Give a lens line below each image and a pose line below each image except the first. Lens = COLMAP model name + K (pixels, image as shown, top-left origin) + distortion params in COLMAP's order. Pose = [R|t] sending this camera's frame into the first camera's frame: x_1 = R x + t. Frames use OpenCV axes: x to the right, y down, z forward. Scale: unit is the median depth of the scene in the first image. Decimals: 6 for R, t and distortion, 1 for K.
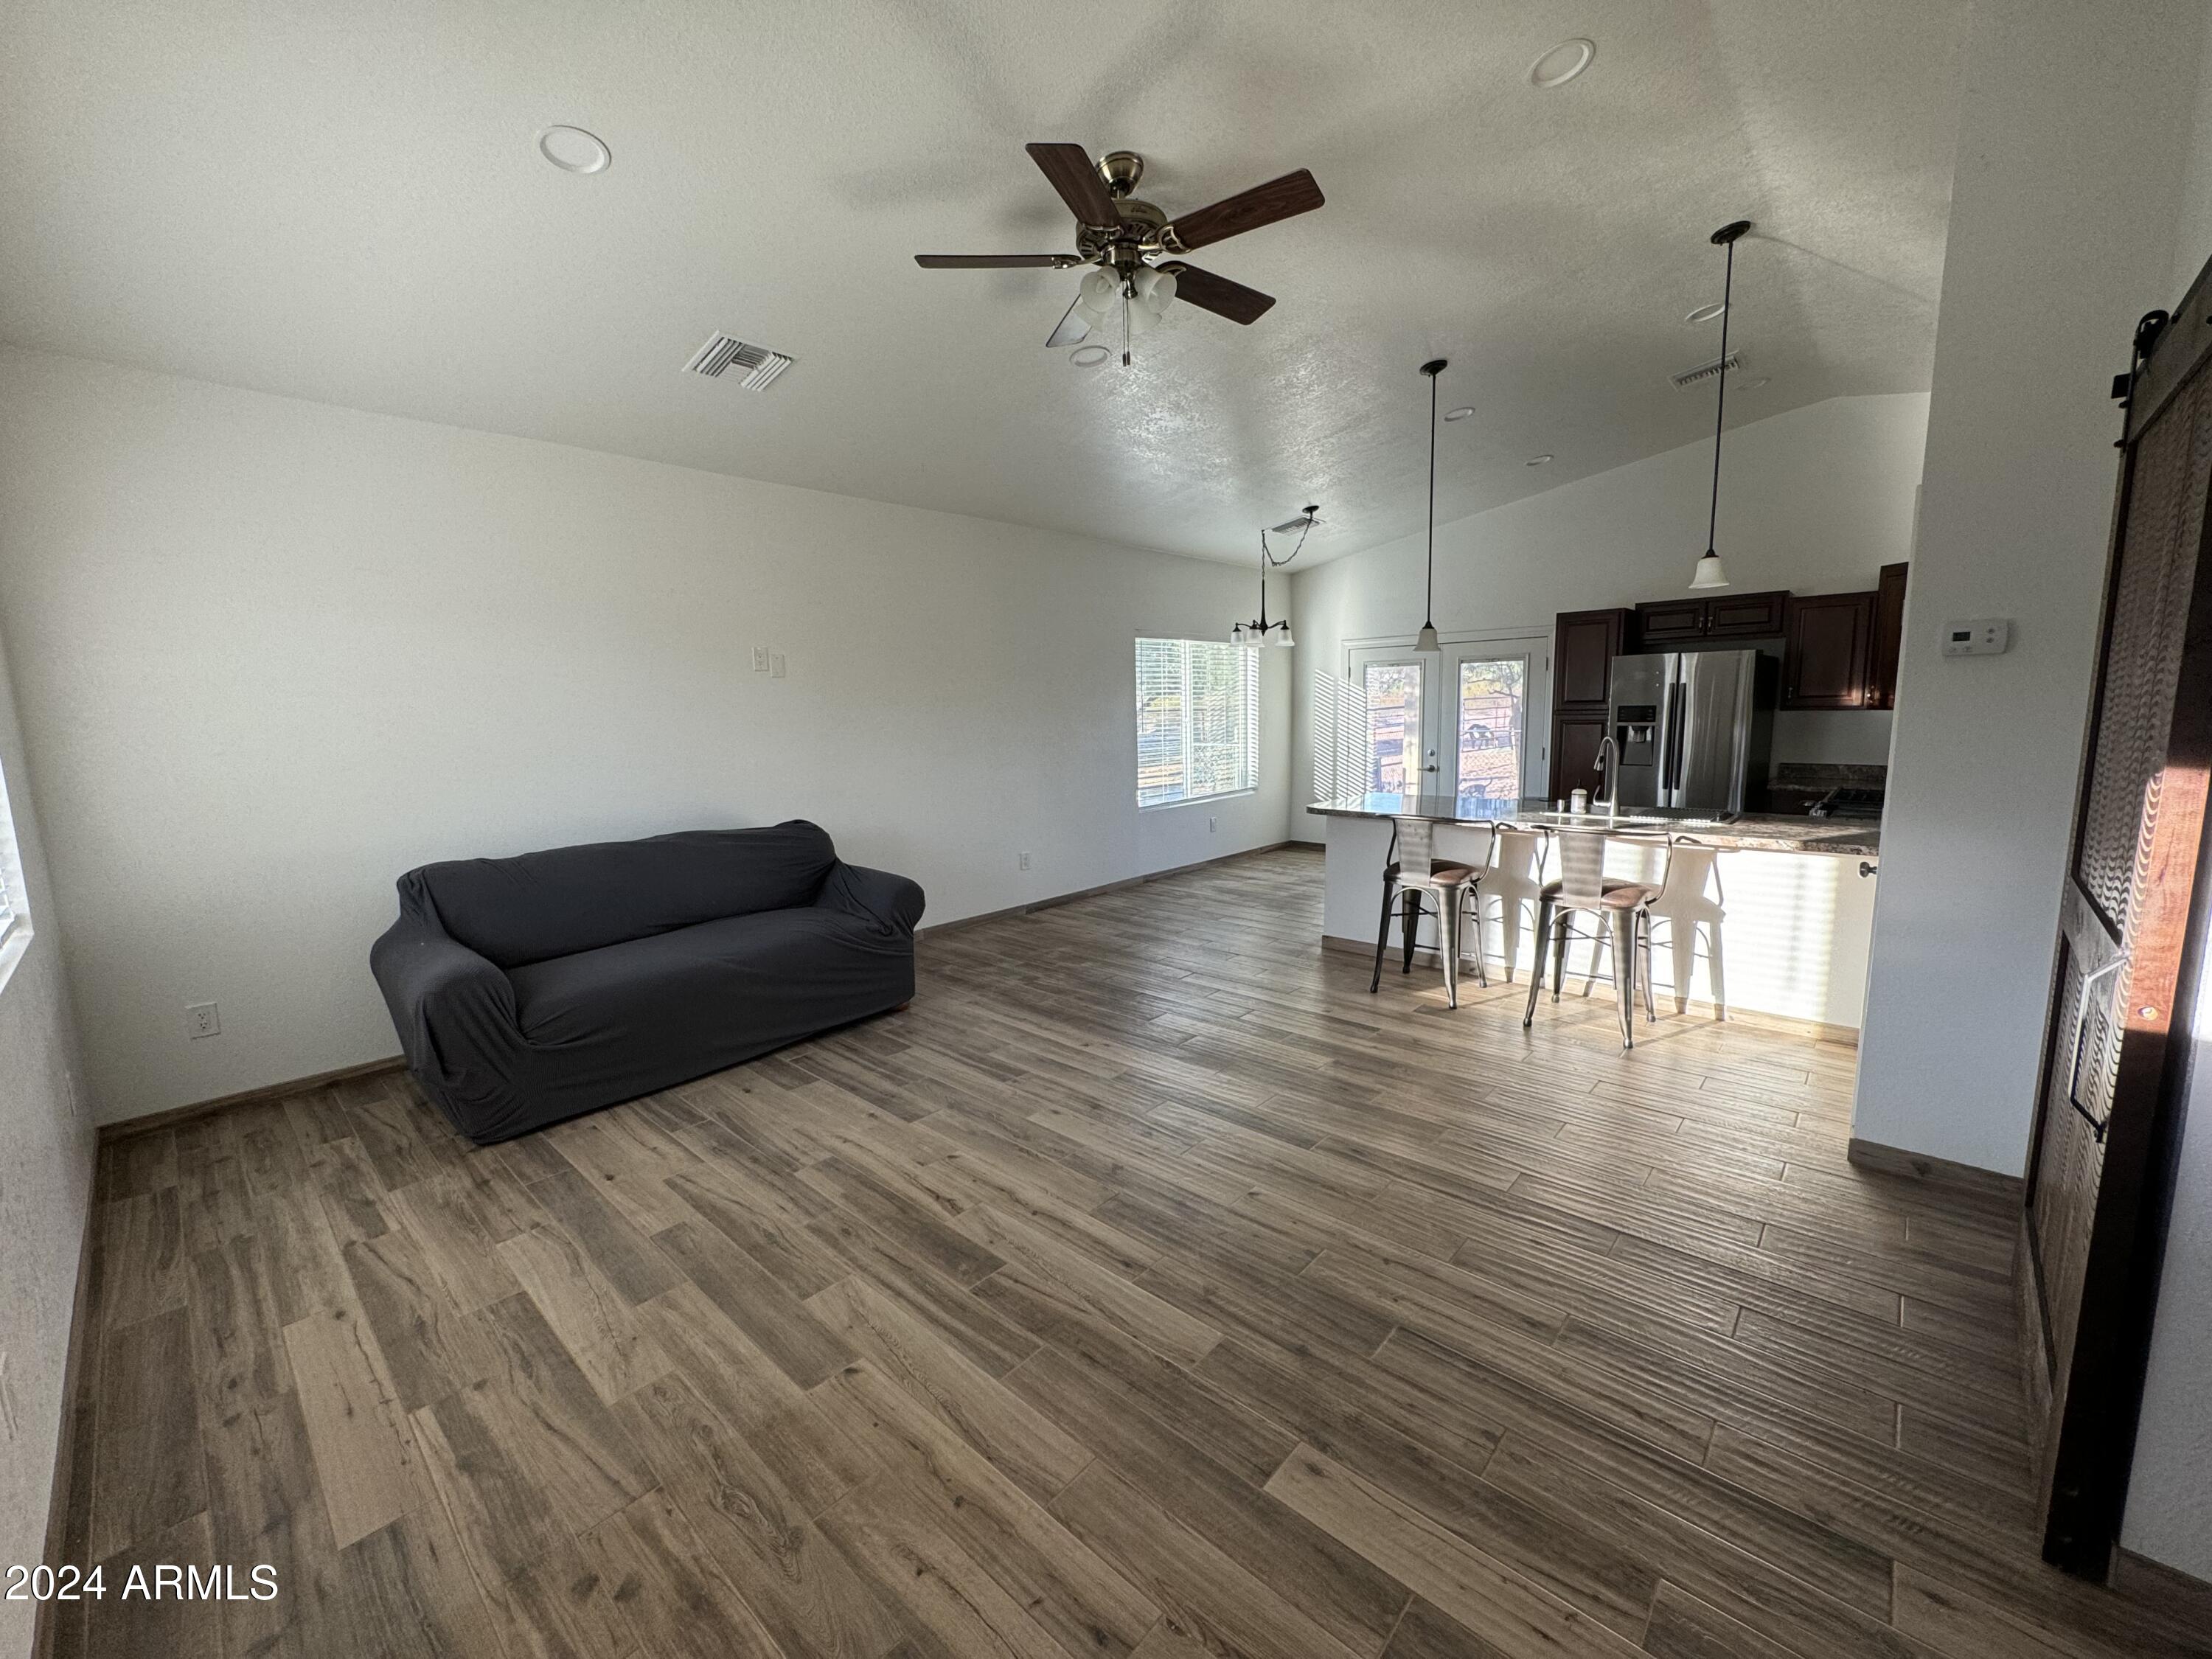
lens RADIAL K [[882.4, 0, 1106.0], [0, 882.4, 829.5], [0, 0, 1]] dist [-0.002508, -0.000234]
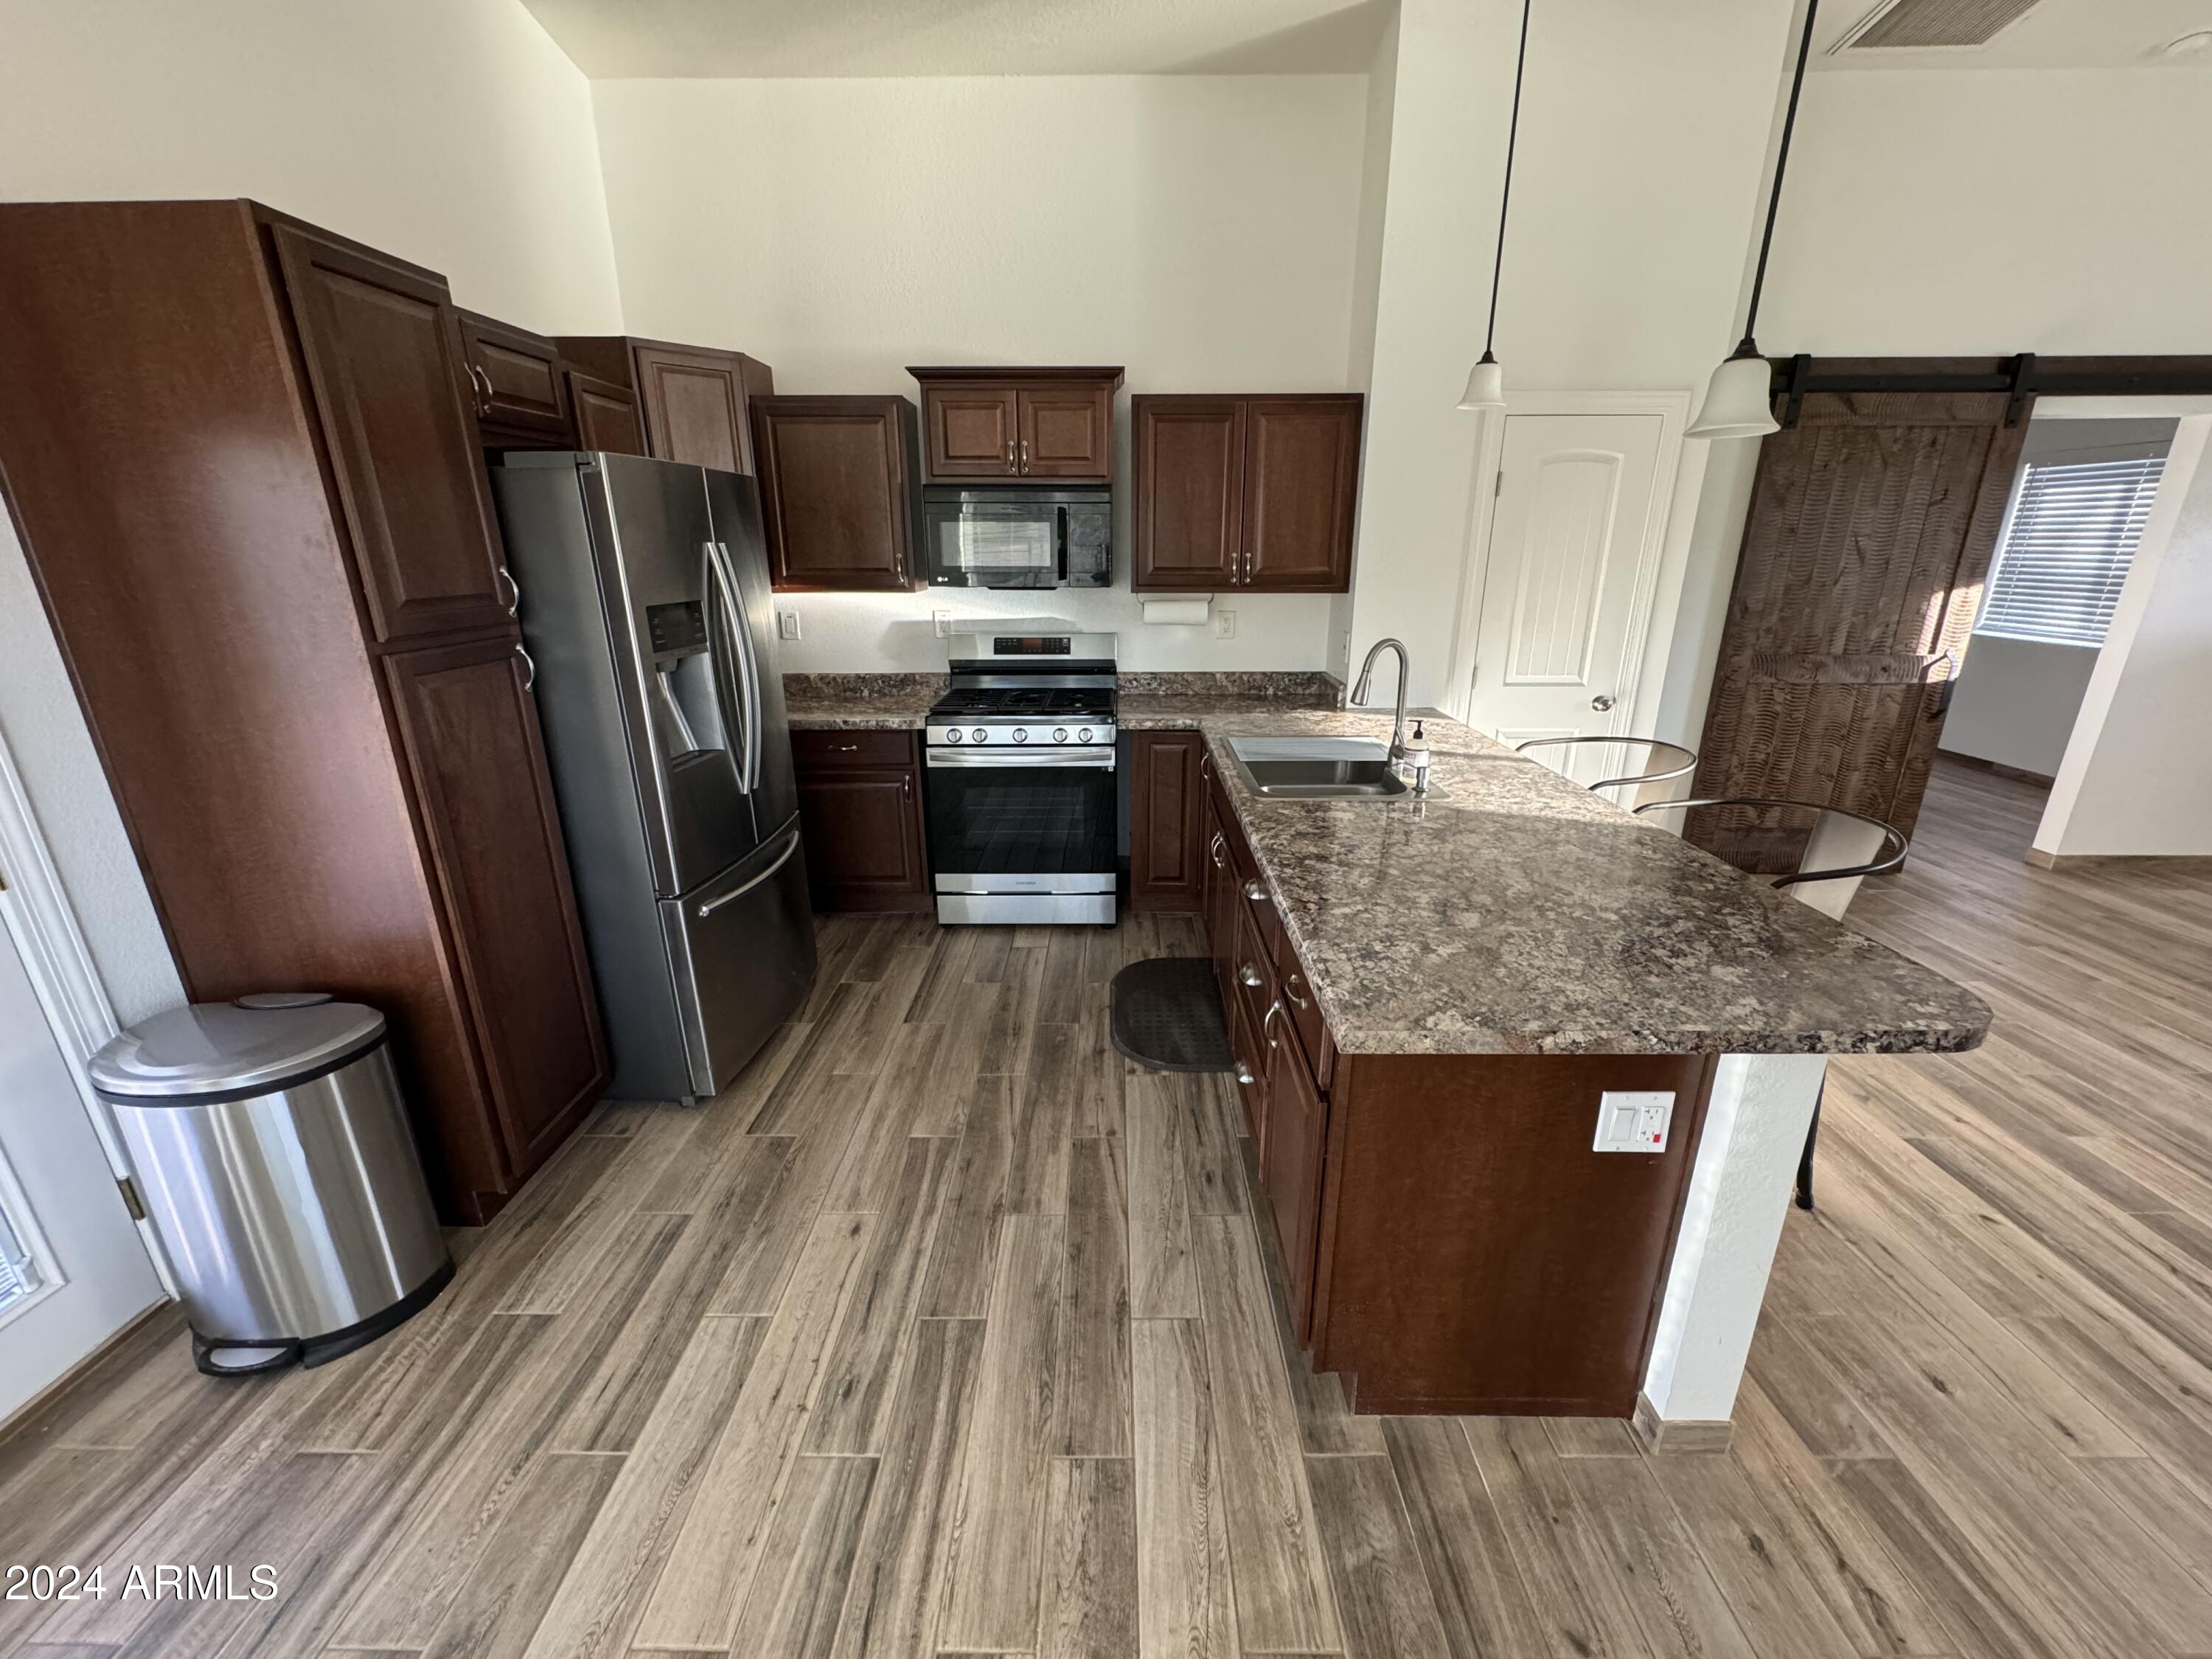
lens RADIAL K [[882.4, 0, 1106.0], [0, 882.4, 829.5], [0, 0, 1]] dist [-0.002508, -0.000234]
pose [[-0.671520, -0.208777, 0.710966, 0.510892], [0.125227, 0.913710, 0.386592, -0.462231], [-0.730328, 0.348636, -0.587430, 2.904945]]
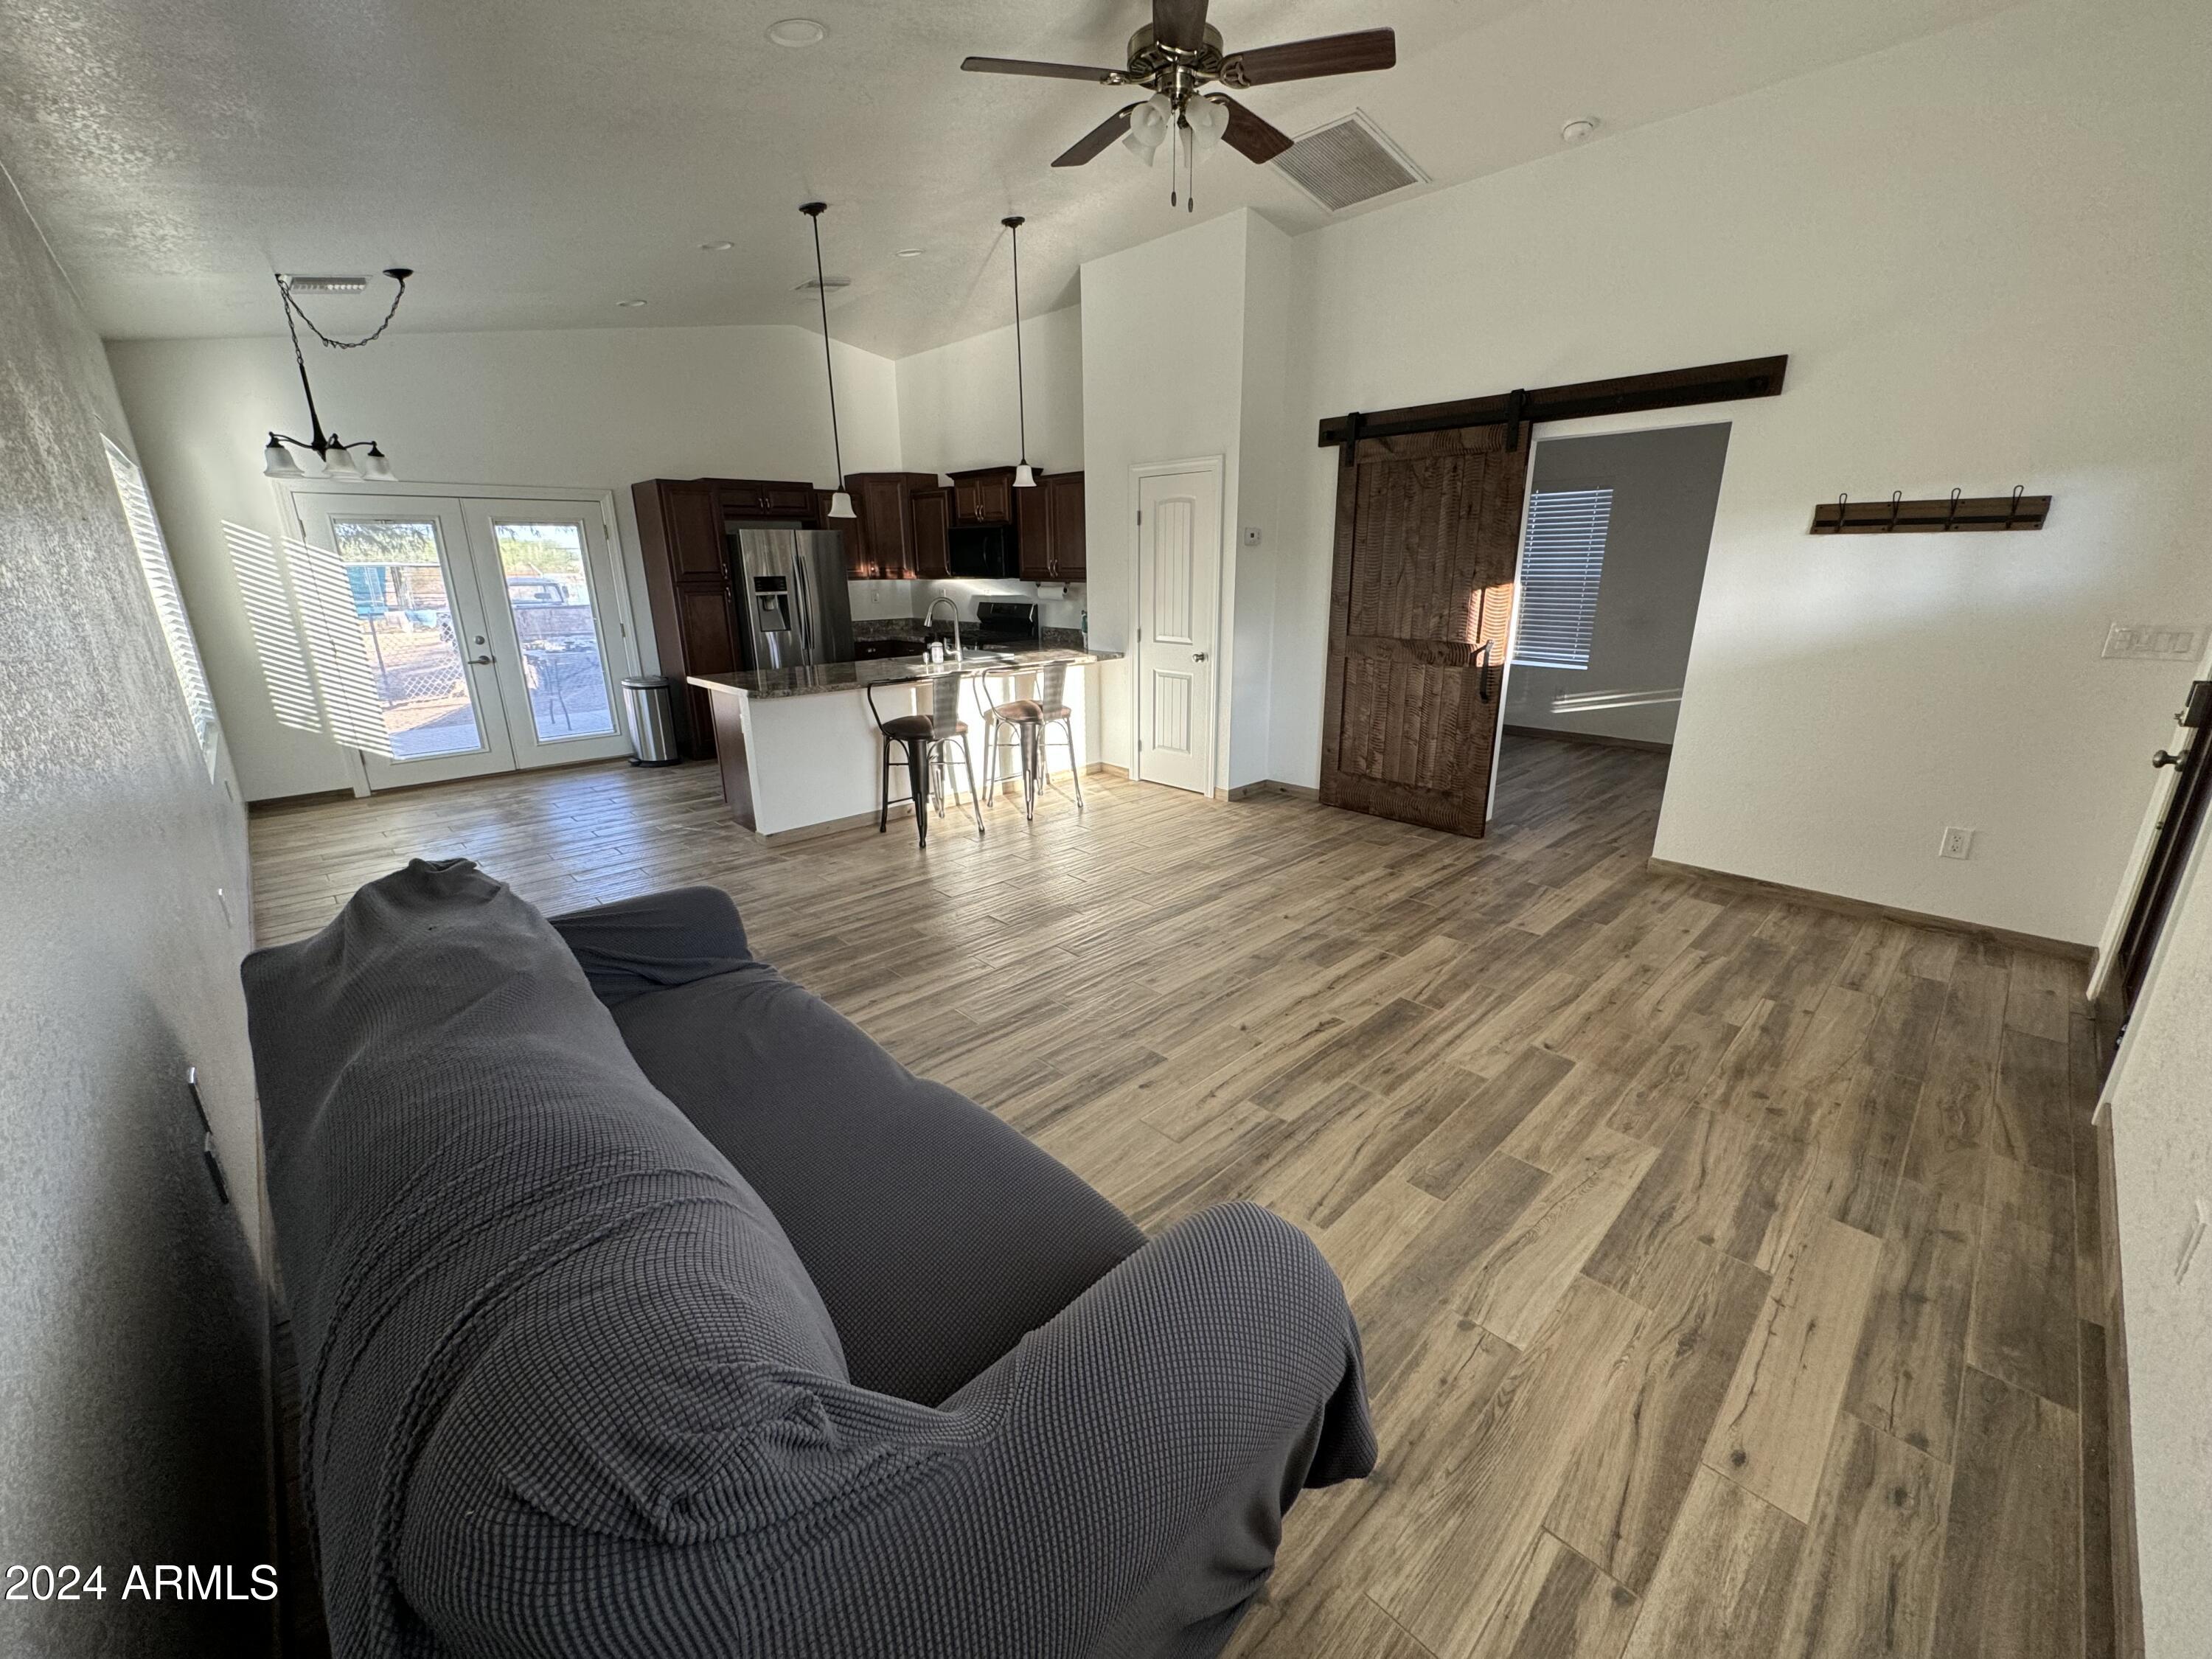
lens RADIAL K [[882.4, 0, 1106.0], [0, 882.4, 829.5], [0, 0, 1]] dist [-0.002508, -0.000234]
pose [[0.066729, -0.271427, 0.960143, -1.377768], [0.149061, 0.954201, 0.259388, -0.157297], [-0.986574, 0.125811, 0.104132, 1.305798]]
